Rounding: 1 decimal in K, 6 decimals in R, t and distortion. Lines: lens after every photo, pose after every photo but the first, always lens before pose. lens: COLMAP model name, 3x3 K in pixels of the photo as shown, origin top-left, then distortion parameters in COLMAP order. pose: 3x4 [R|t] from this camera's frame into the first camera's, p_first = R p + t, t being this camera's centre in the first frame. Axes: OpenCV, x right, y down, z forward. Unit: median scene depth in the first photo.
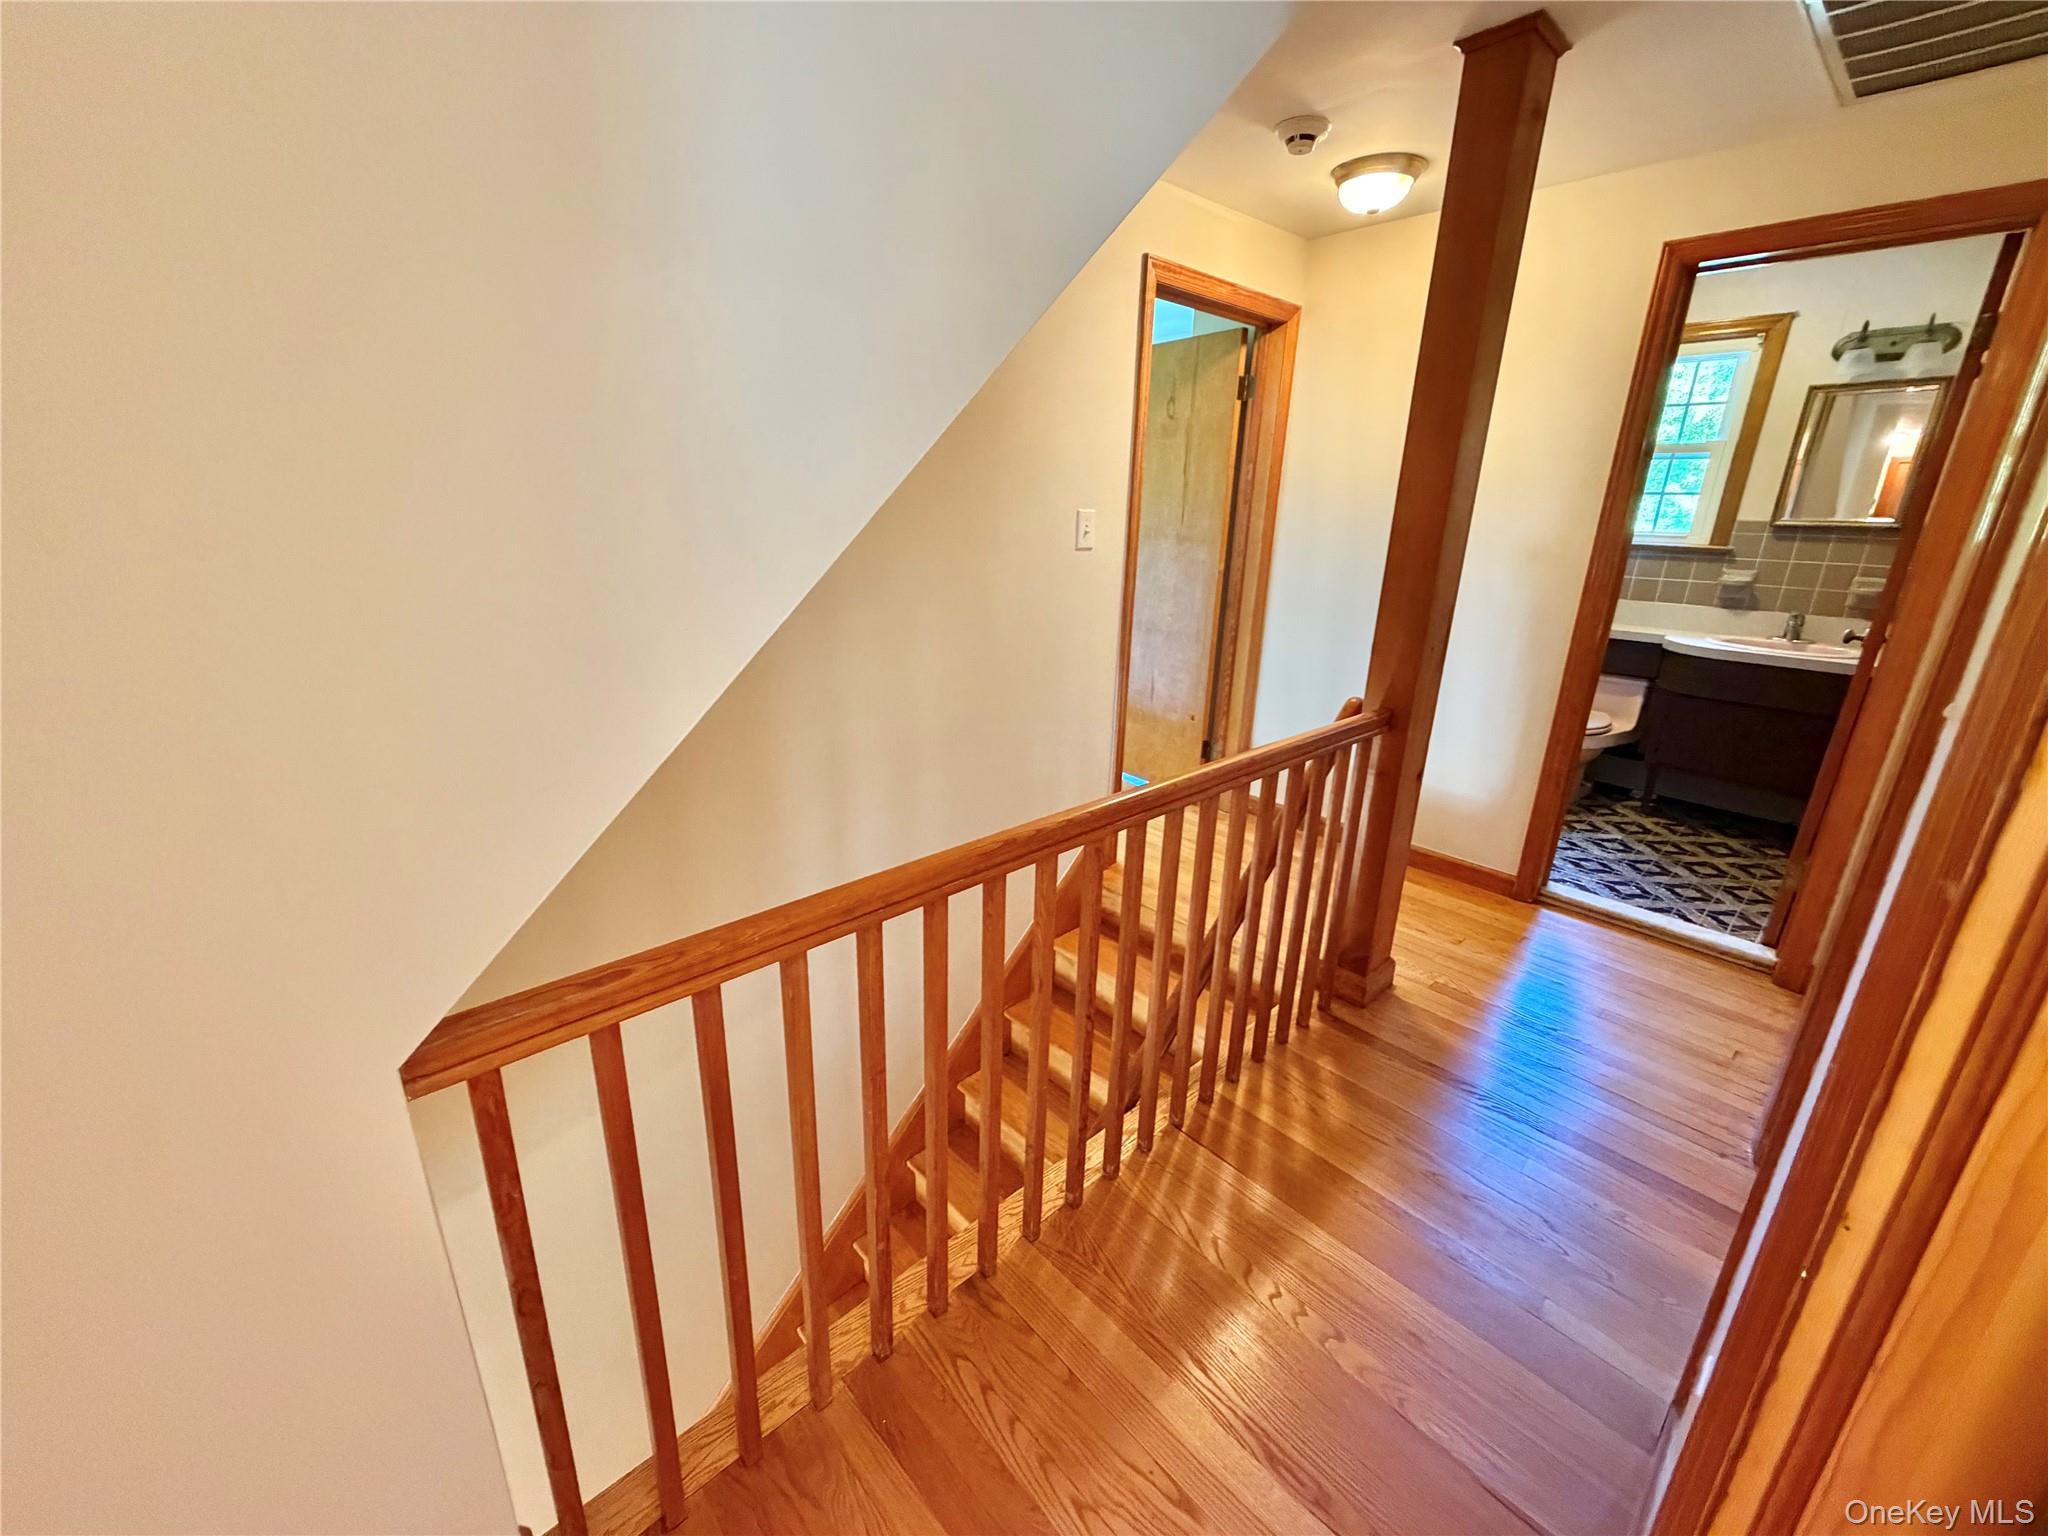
lens RADIAL K [[814.7, 0, 1013.9], [0, 814.7, 765.7], [0, 0, 1]] dist [-0.000436, 0.000902]
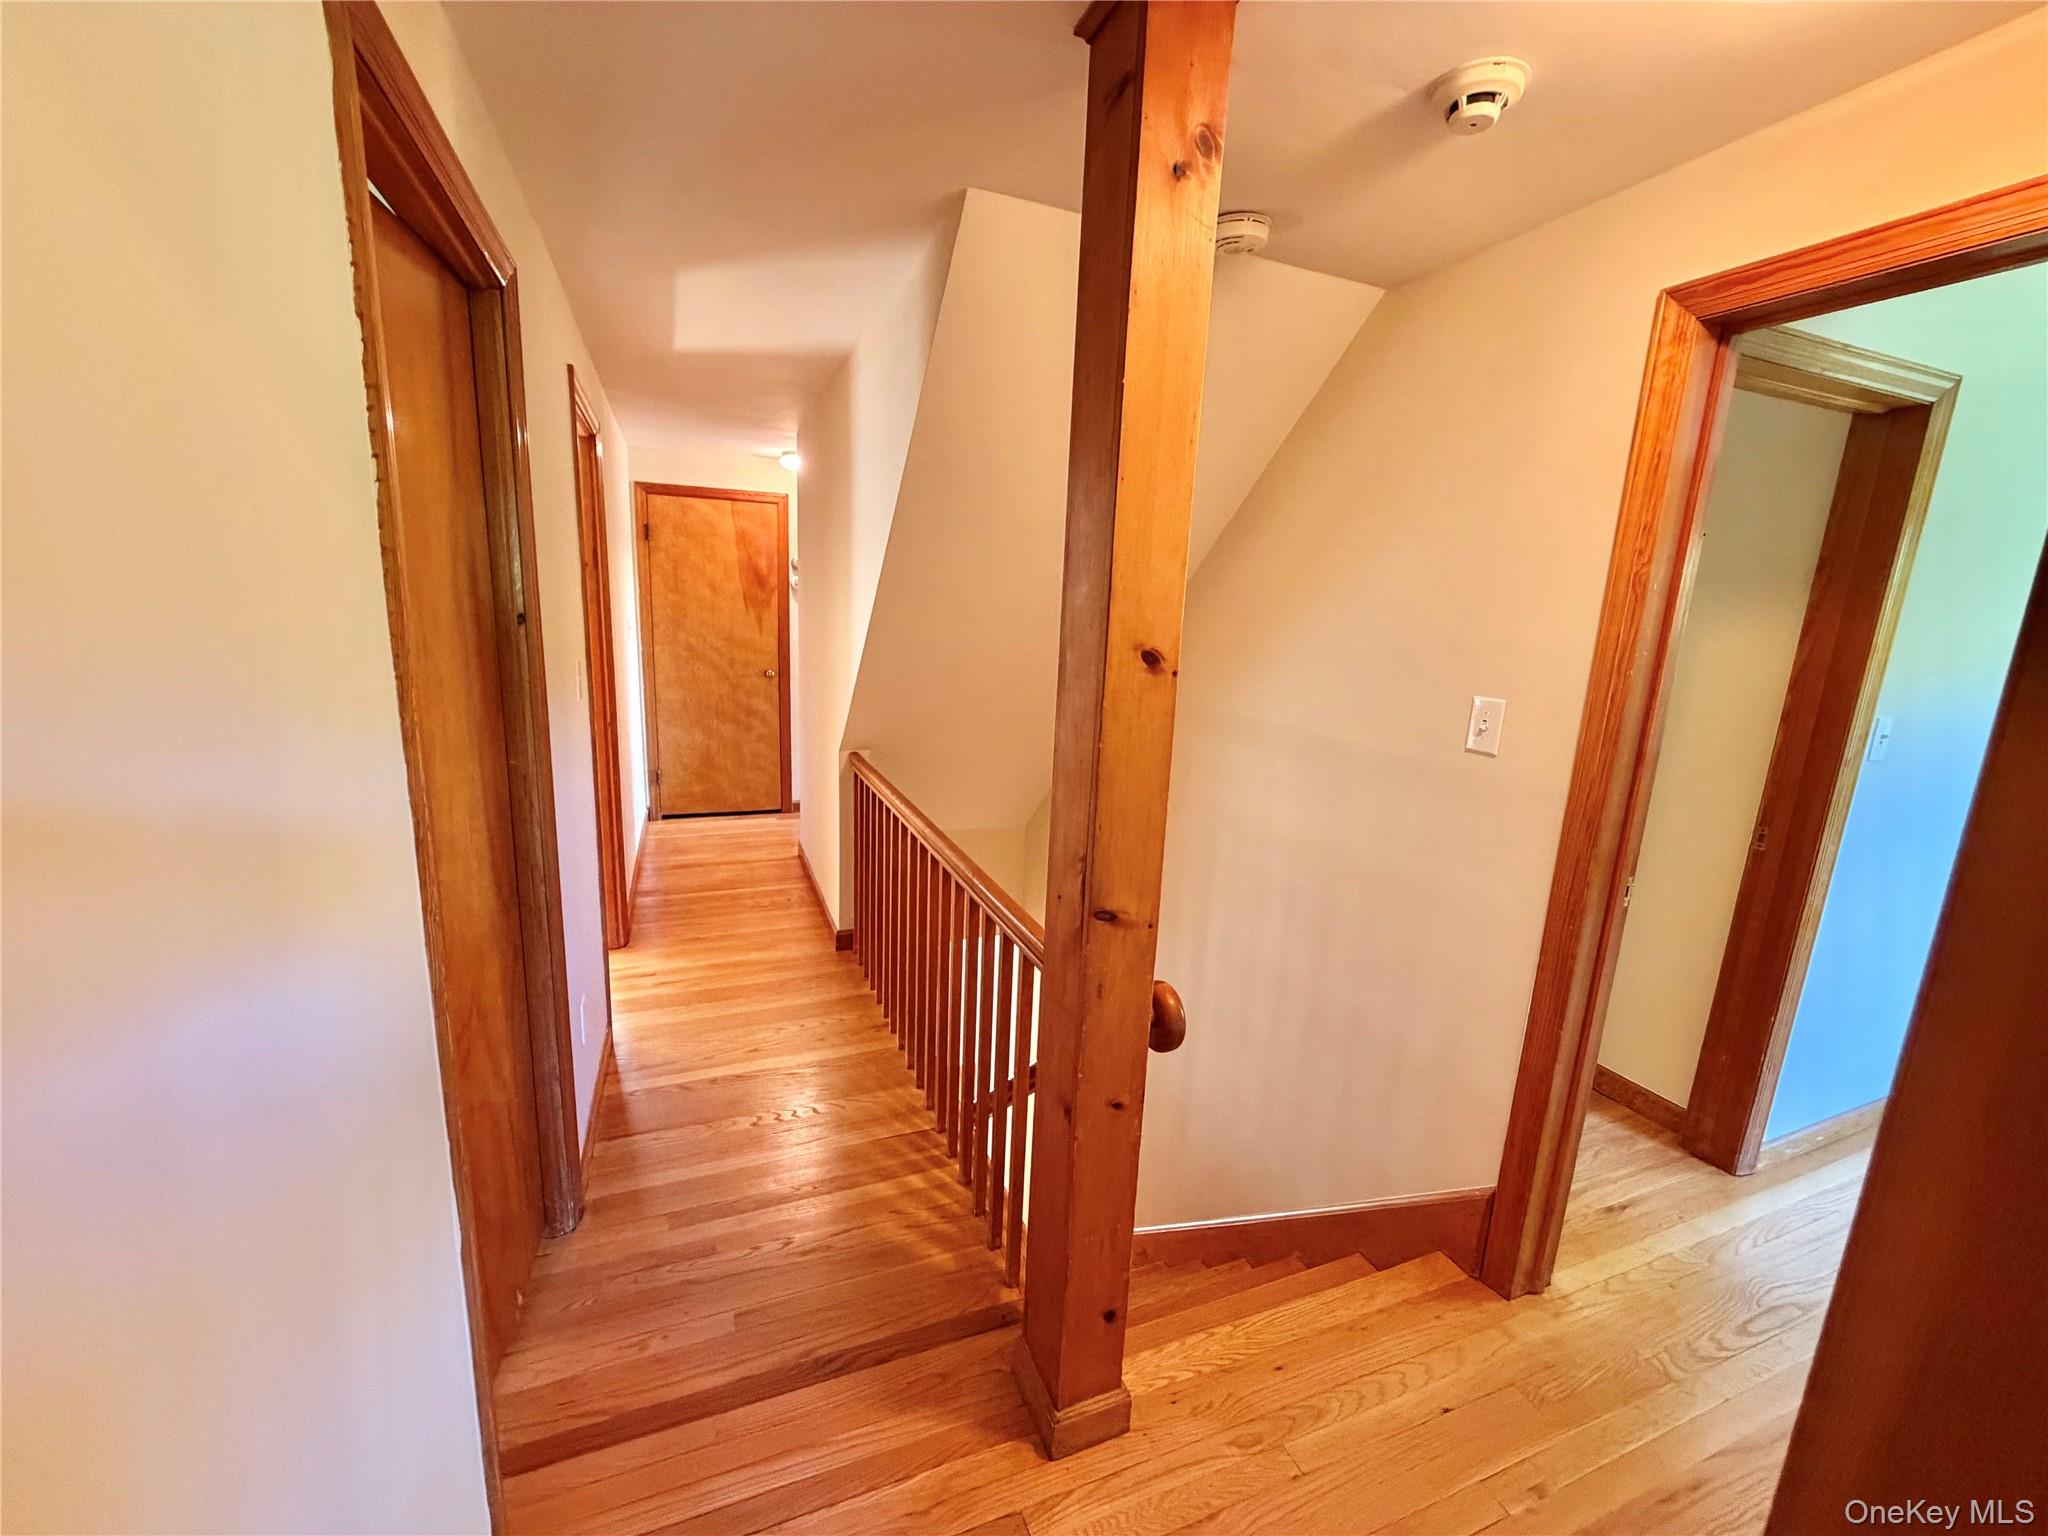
lens RADIAL K [[814.7, 0, 1025.1], [0, 814.7, 769.2], [0, 0, 1]] dist [-0.000436, 0.000902]
pose [[-0.353644, 0.157247, -0.922068, 1.152635], [-0.342764, 0.895413, 0.284163, -0.430269], [0.870315, 0.416544, -0.262759, 1.145570]]
